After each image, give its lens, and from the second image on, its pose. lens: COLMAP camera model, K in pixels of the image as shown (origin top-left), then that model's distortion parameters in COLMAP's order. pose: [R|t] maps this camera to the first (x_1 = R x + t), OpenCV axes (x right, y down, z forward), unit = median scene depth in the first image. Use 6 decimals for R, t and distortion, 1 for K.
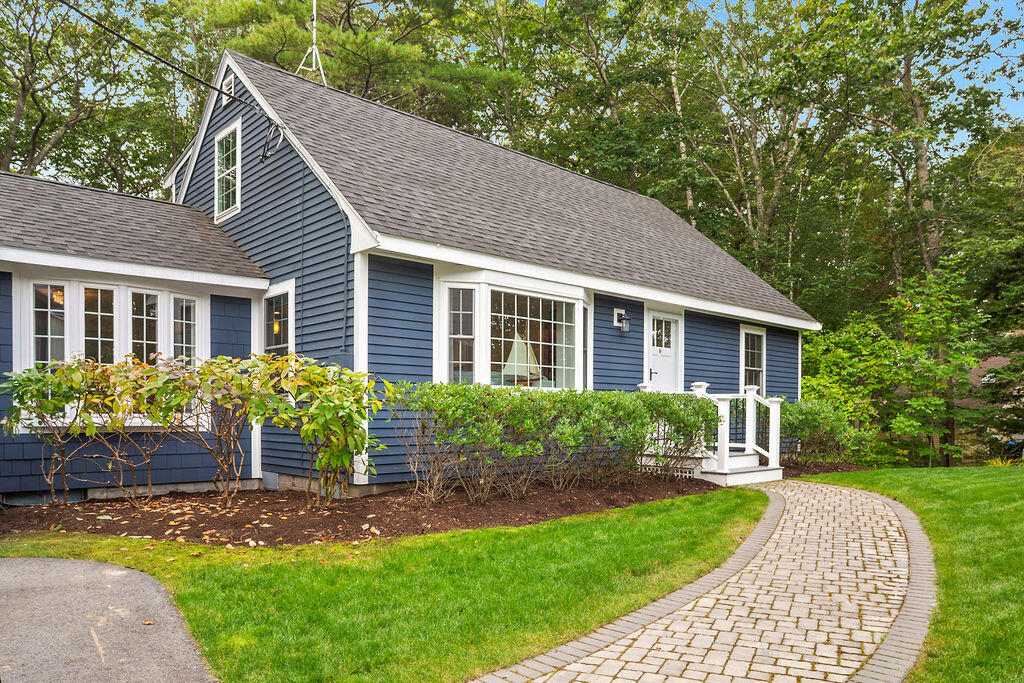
lens RADIAL K [[744.0, 0, 512.0], [0, 744.0, 341.5], [0, 0, 1]] dist [-0.013202, -0.001365]
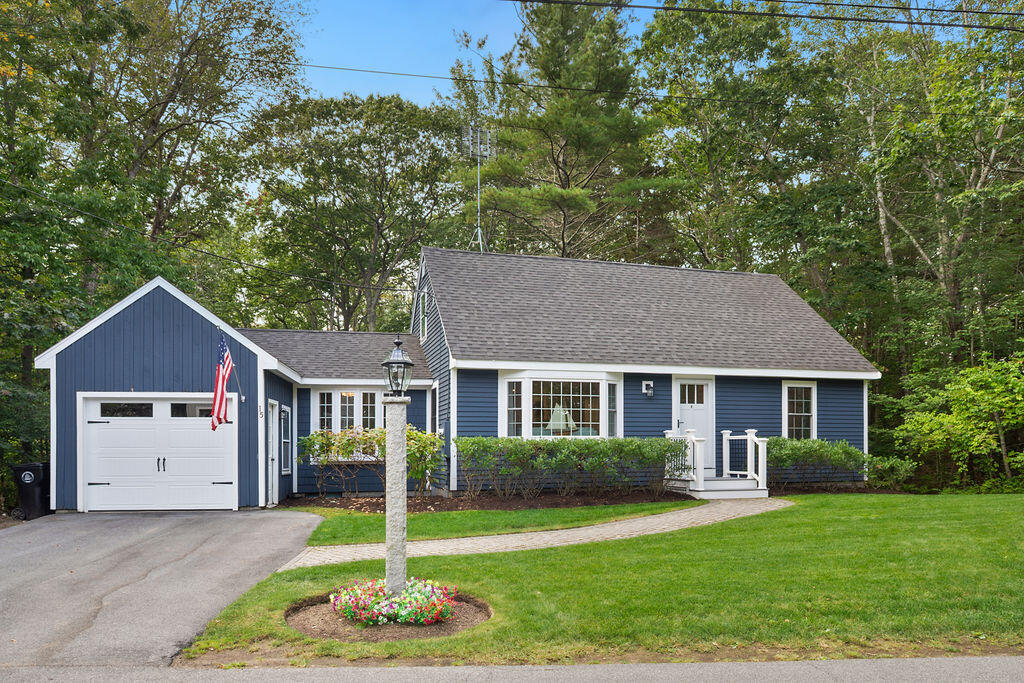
lens RADIAL K [[744.0, 0, 512.0], [0, 744.0, 341.5], [0, 0, 1]] dist [-0.013202, -0.001365]
pose [[0.889656, -0.074751, -0.450472, 0.680179], [0.053051, 0.996750, -0.060627, -0.054621], [0.453540, 0.030039, 0.890730, -0.545409]]
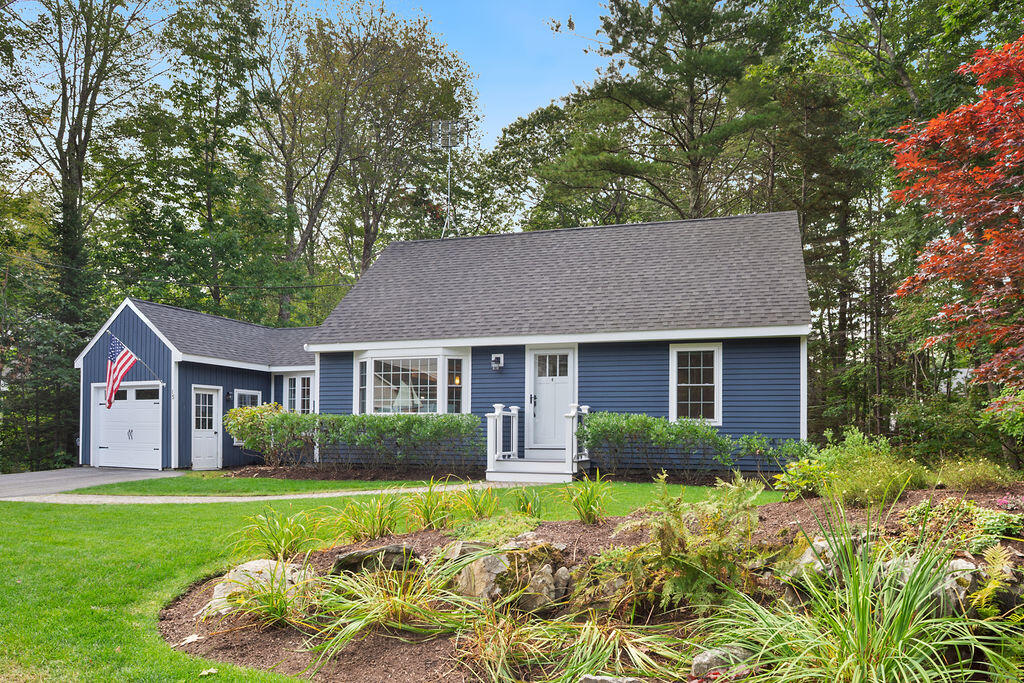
lens RADIAL K [[744.0, 0, 512.0], [0, 744.0, 341.5], [0, 0, 1]] dist [-0.013202, -0.001365]
pose [[0.445177, -0.111107, -0.888523, 1.636114], [0.080687, 0.993213, -0.083772, 0.061113], [0.891800, -0.034399, 0.451121, 0.455141]]
